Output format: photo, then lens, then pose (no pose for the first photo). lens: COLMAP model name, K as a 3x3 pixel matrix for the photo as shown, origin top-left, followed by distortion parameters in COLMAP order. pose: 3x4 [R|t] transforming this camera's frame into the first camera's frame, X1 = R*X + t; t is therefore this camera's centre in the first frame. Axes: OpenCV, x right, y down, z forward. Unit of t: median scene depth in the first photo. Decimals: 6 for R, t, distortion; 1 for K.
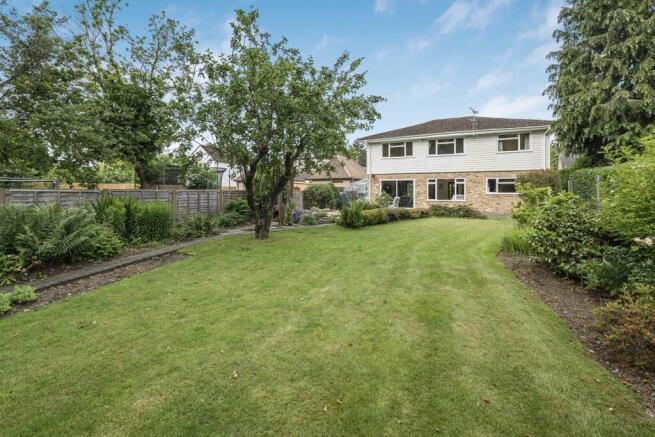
lens RADIAL K [[282.5, 0, 328.8], [0, 282.5, 218.5], [0, 0, 1]] dist [0.001989, 0.000007]
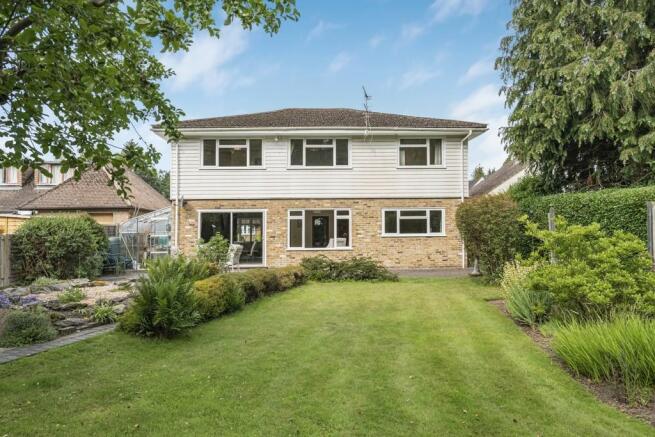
lens RADIAL K [[483.1, 0, 326.1], [0, 483.1, 215.5], [0, 0, 1]] dist [0.029214, -0.000750]
pose [[0.888546, 0.004912, 0.458761, -0.011314], [0.054830, 0.991639, -0.116814, -0.018738], [-0.455499, 0.128949, 0.880848, 0.166487]]
